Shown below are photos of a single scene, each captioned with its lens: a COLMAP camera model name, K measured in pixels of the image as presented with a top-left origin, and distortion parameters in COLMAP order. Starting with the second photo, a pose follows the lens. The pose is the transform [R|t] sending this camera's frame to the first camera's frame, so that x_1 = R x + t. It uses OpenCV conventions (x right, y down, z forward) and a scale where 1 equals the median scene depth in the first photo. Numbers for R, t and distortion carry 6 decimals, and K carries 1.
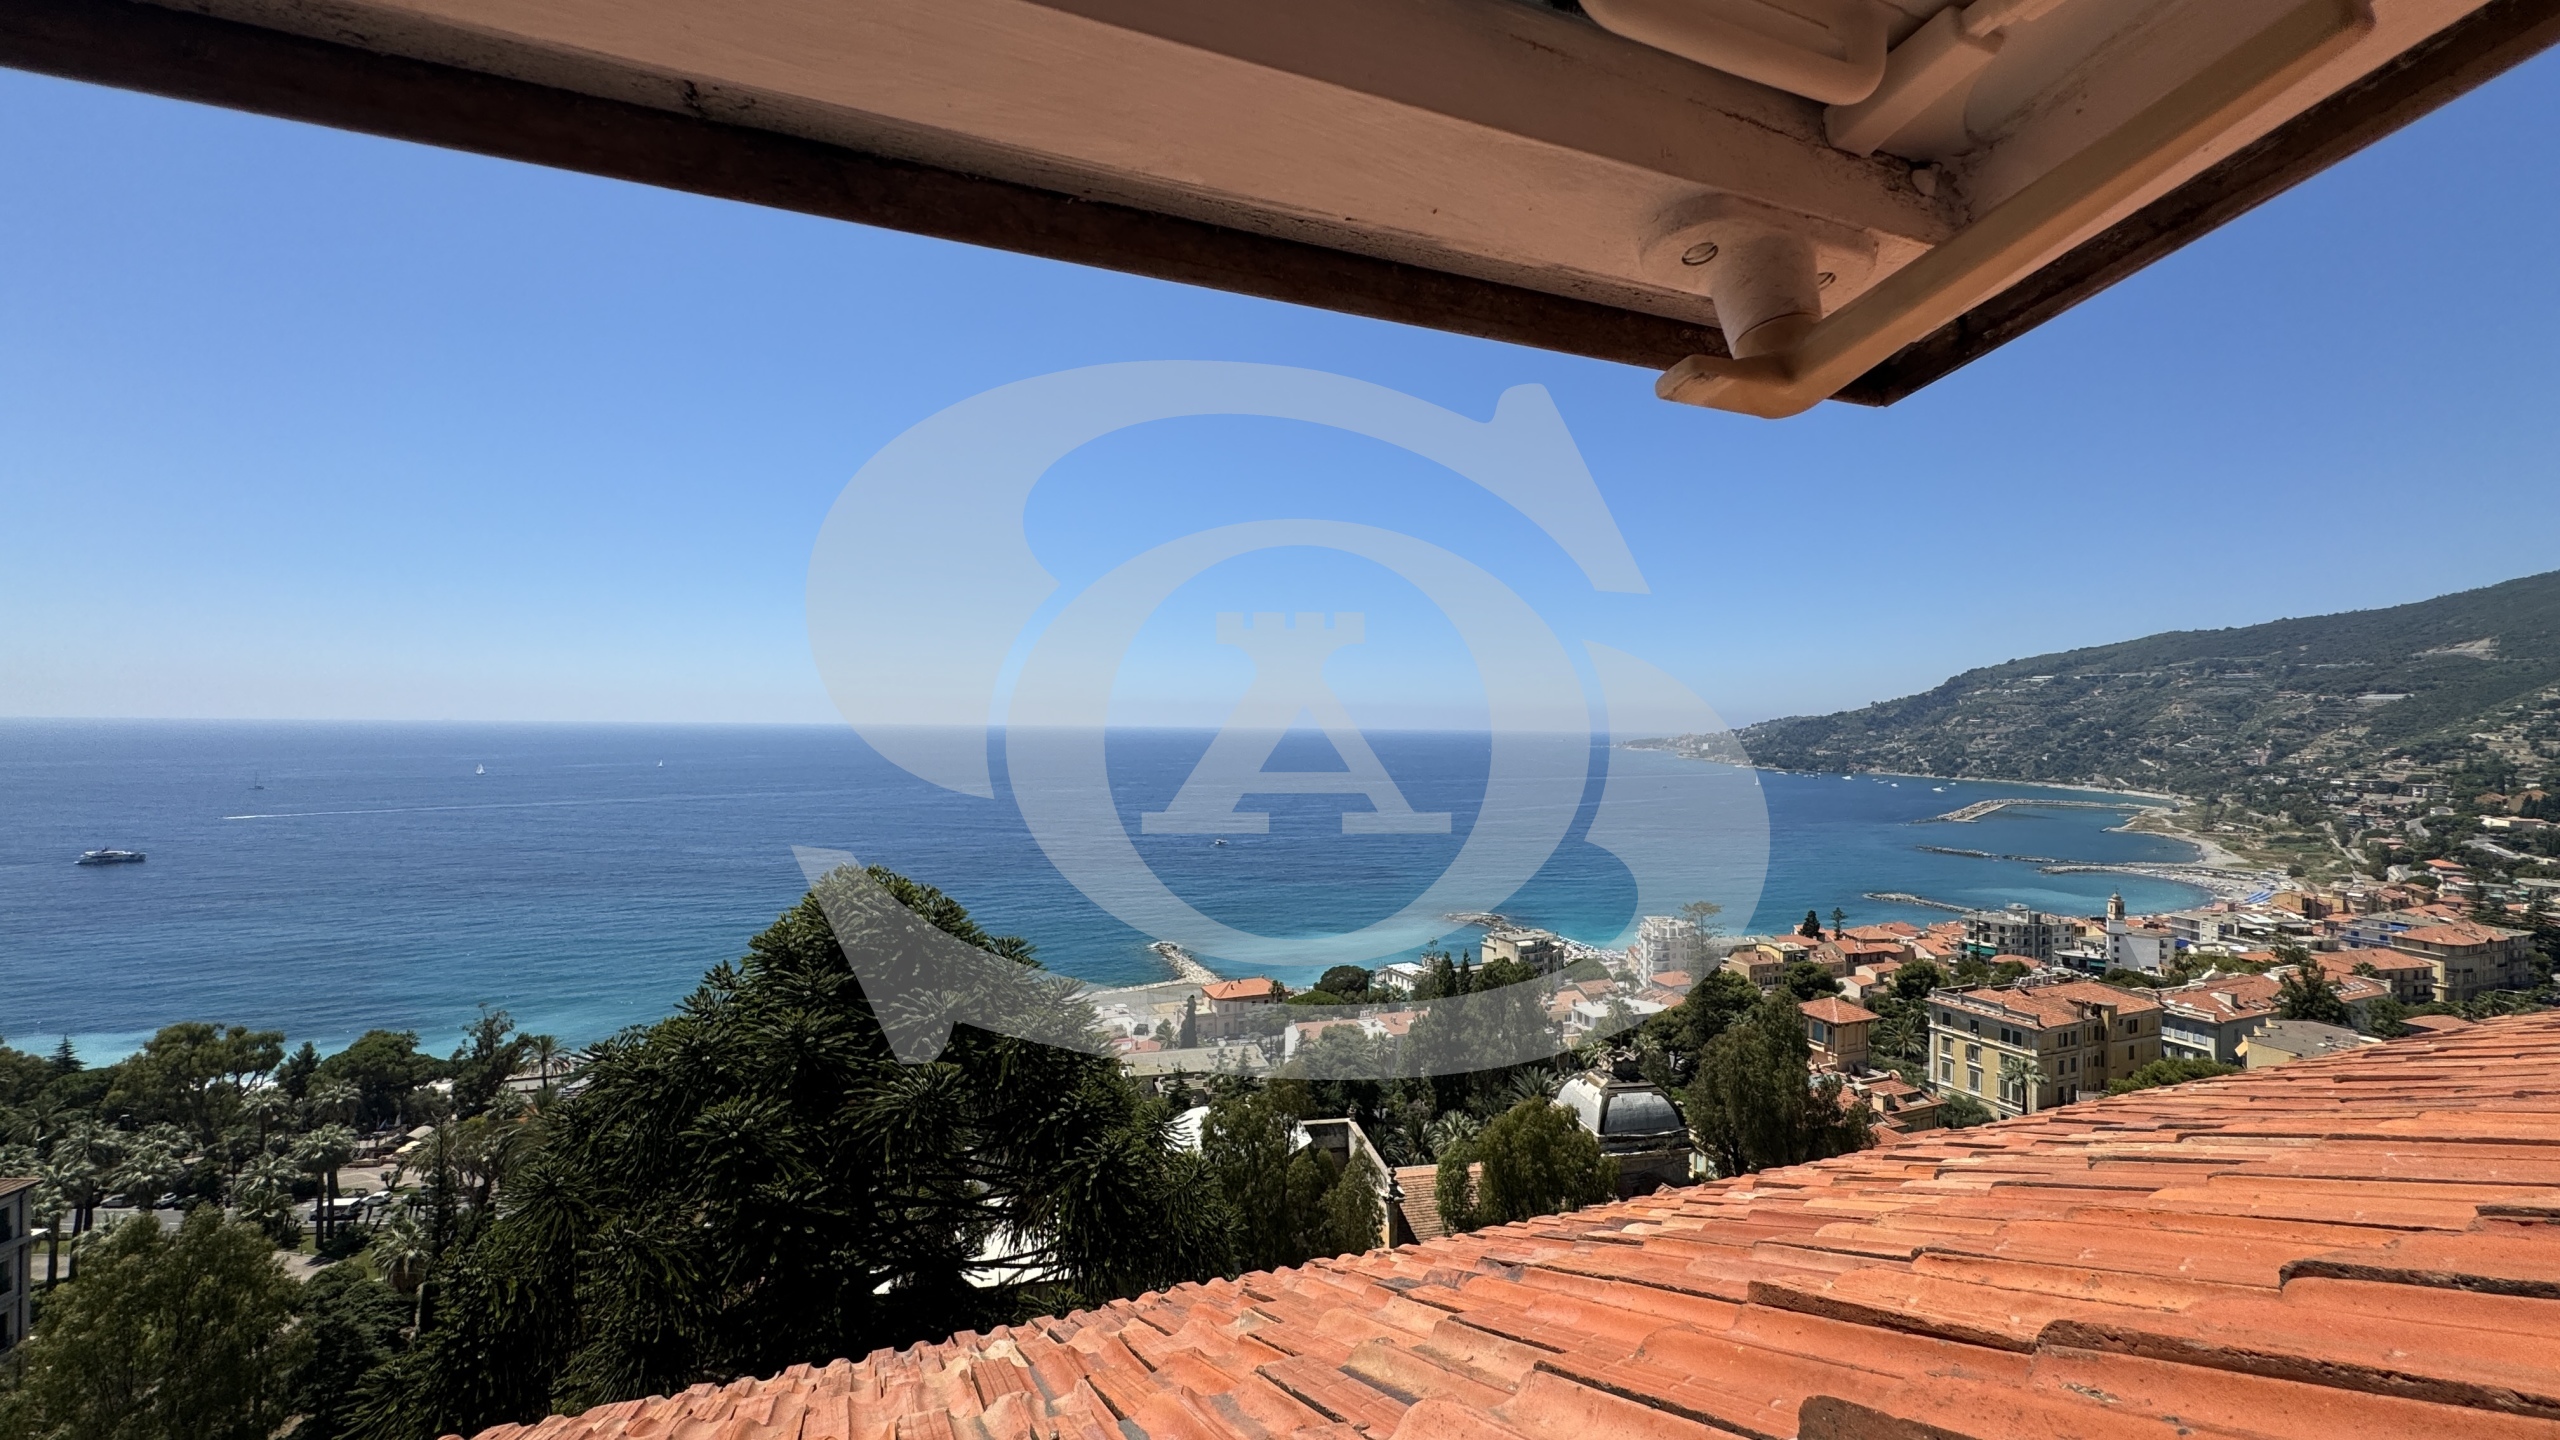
lens RADIAL K [[1019.0, 0, 1278.0], [0, 1019.0, 719.2], [0, 0, 1]] dist [-0.001799, 0.001149]
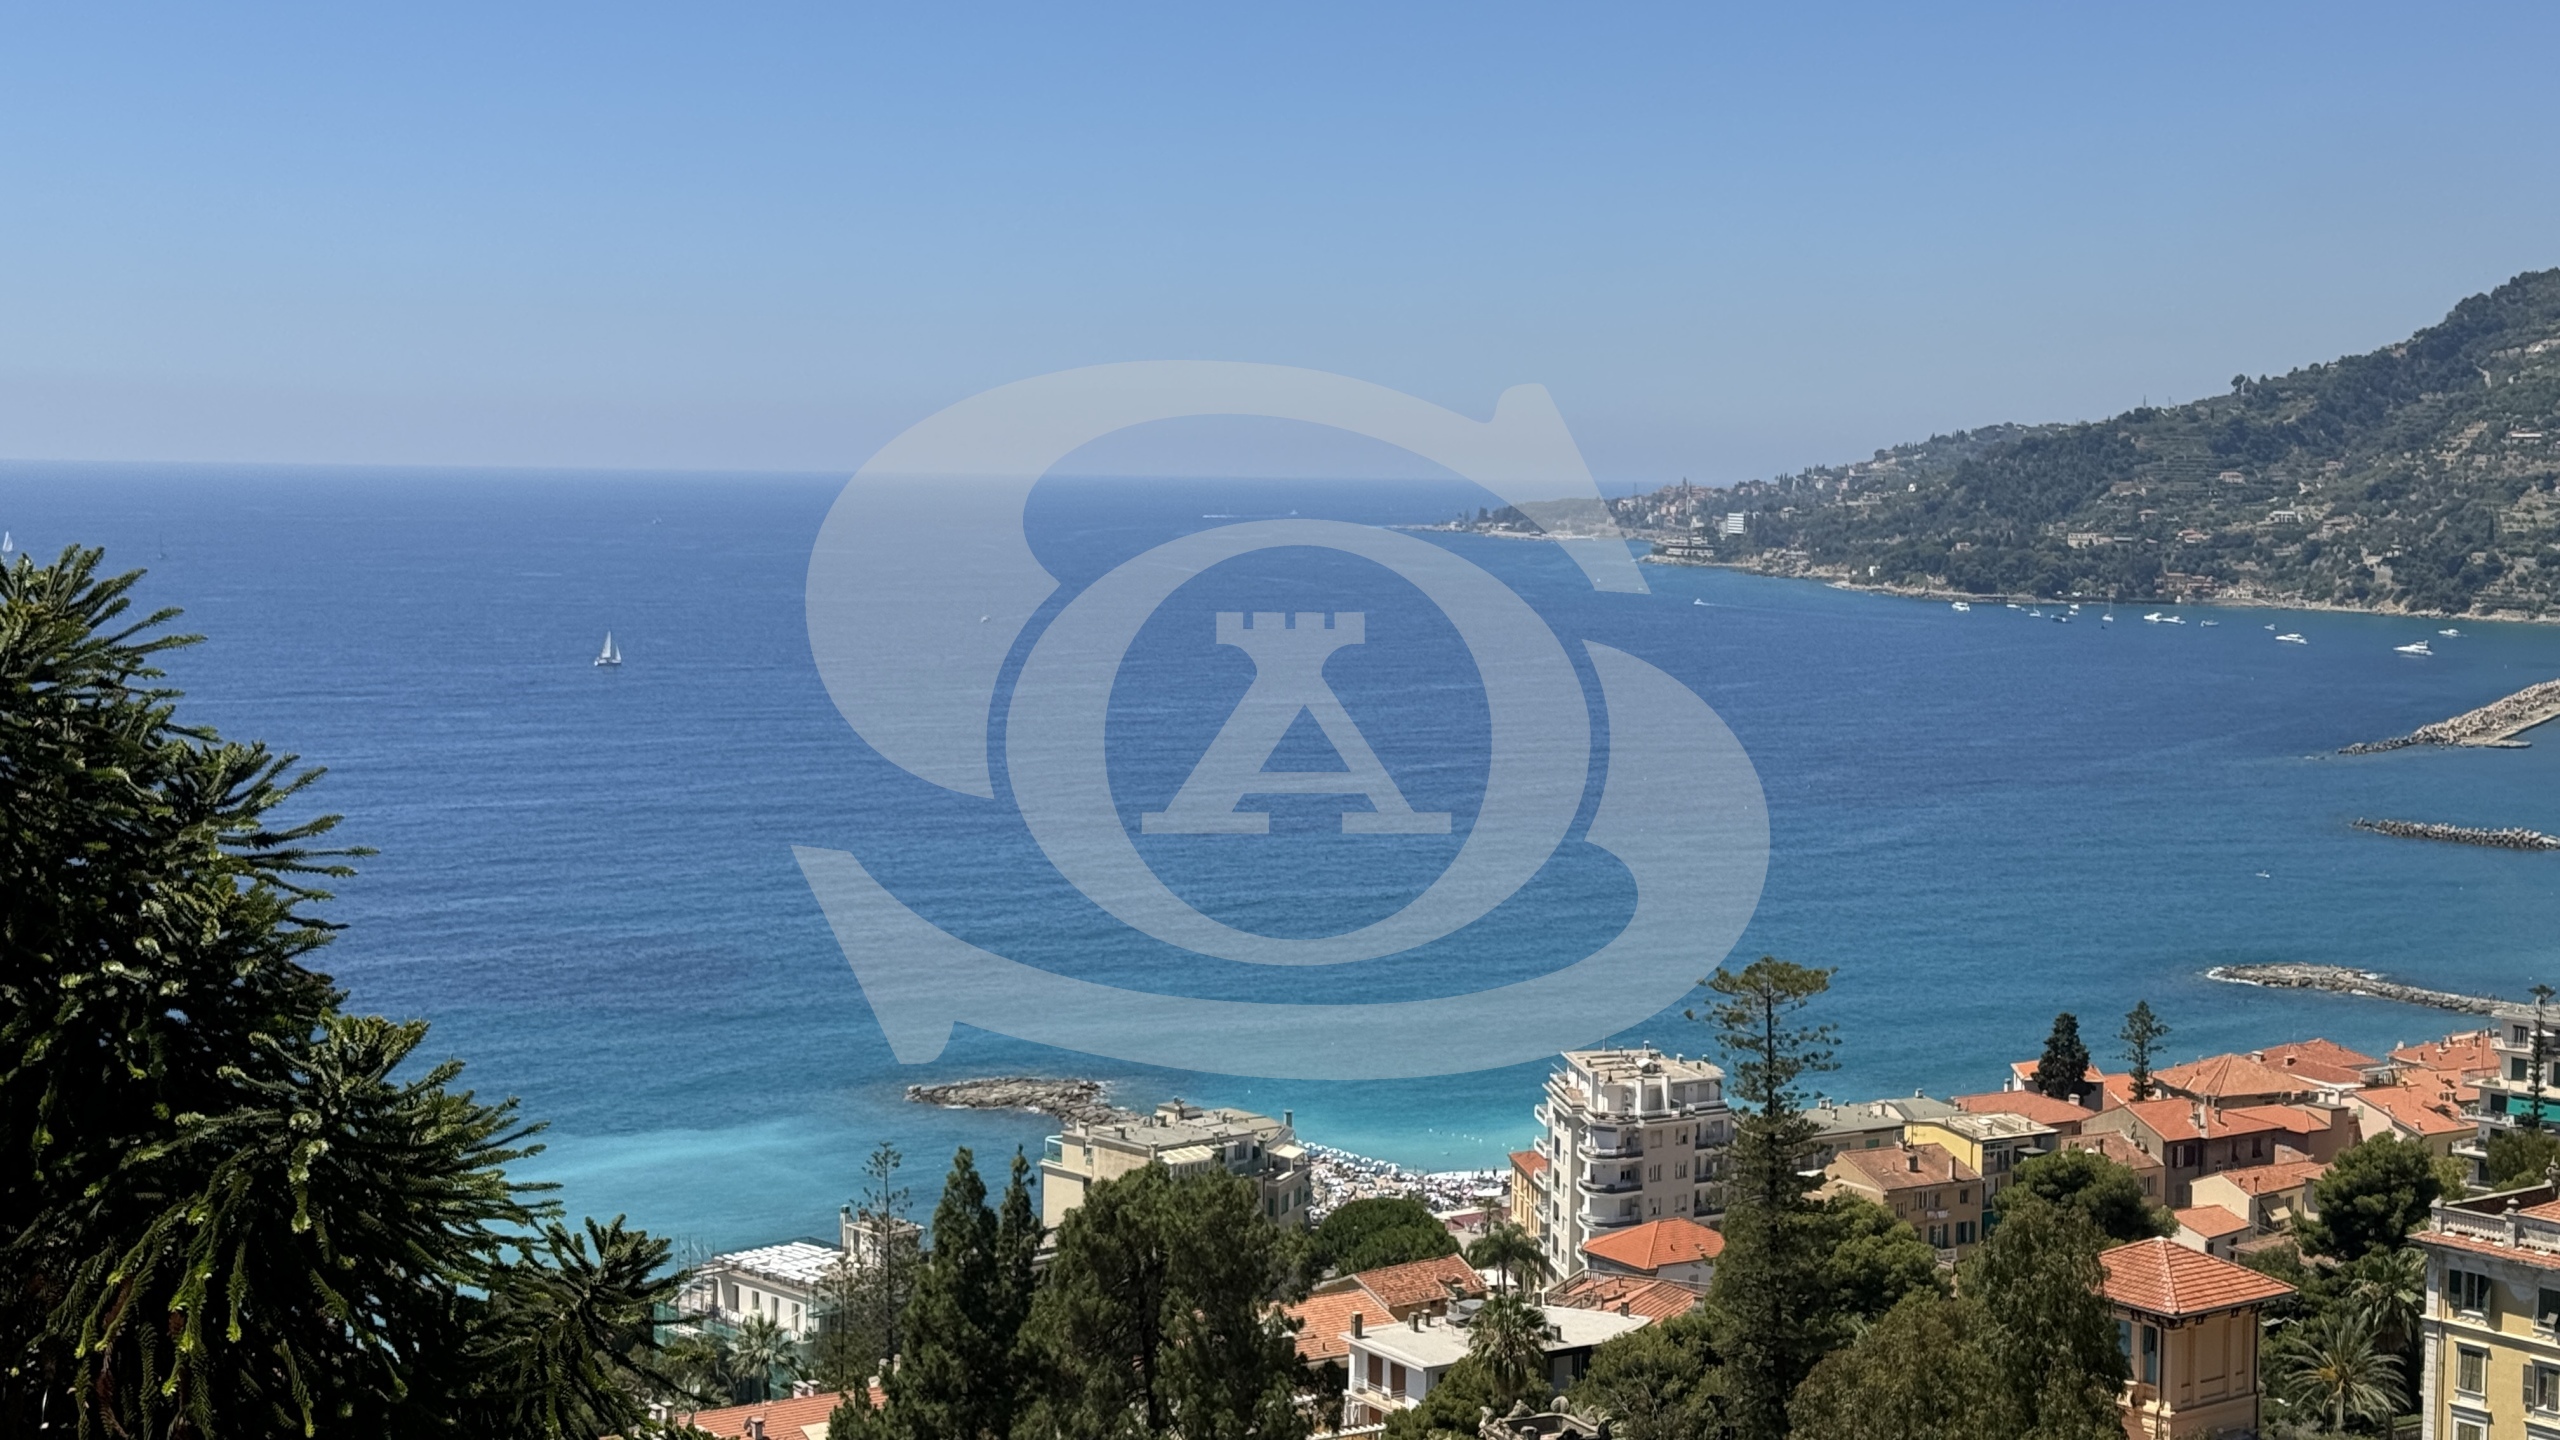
lens RADIAL K [[3572.8, 0, 1272.6], [0, 3572.8, 740.8], [0, 0, 1]] dist [0.117715, 0.000000]
pose [[0.964072, -0.019833, 0.264901, -0.014483], [-0.003041, 0.996319, 0.085664, 0.020568], [-0.265625, -0.083392, 0.960463, 0.005246]]
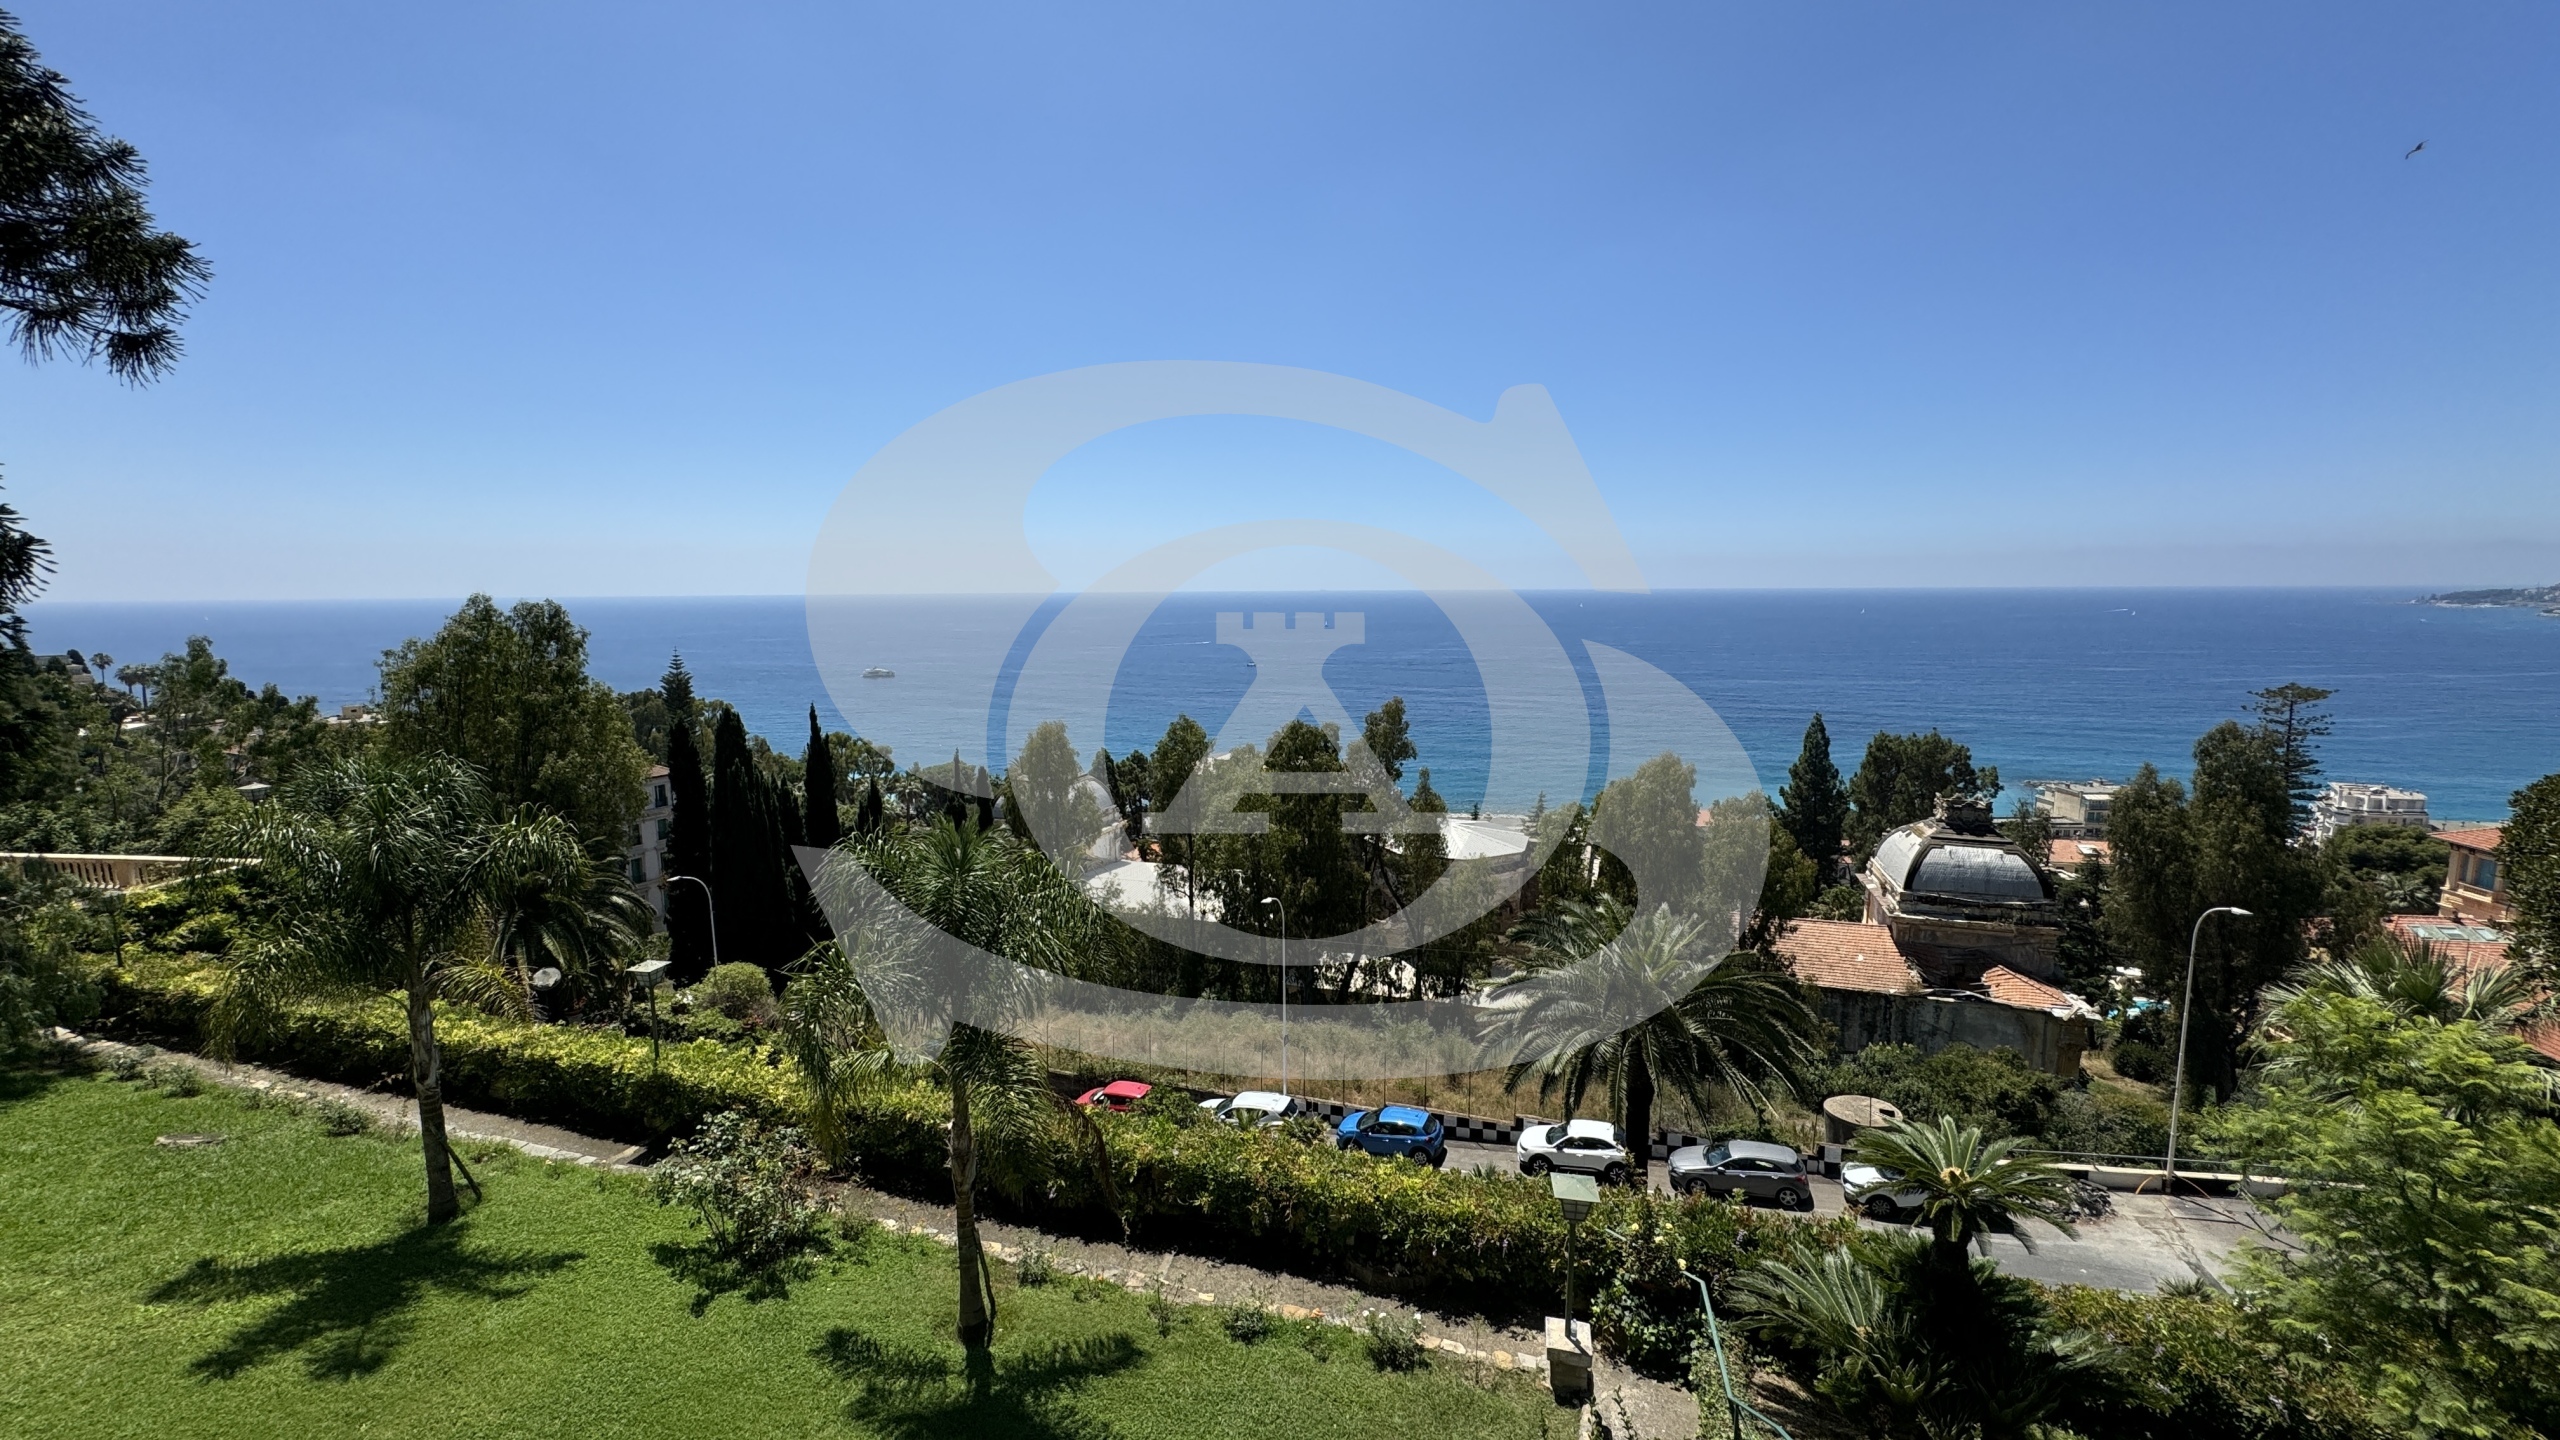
lens RADIAL K [[1019.0, 0, 1273.8], [0, 1019.0, 720.8], [0, 0, 1]] dist [-0.001799, 0.001149]
pose [[0.867954, 0.042279, -0.494842, 0.159952], [0.023542, 0.991747, 0.126027, 0.100493], [0.496087, -0.121035, 0.859796, 0.072159]]
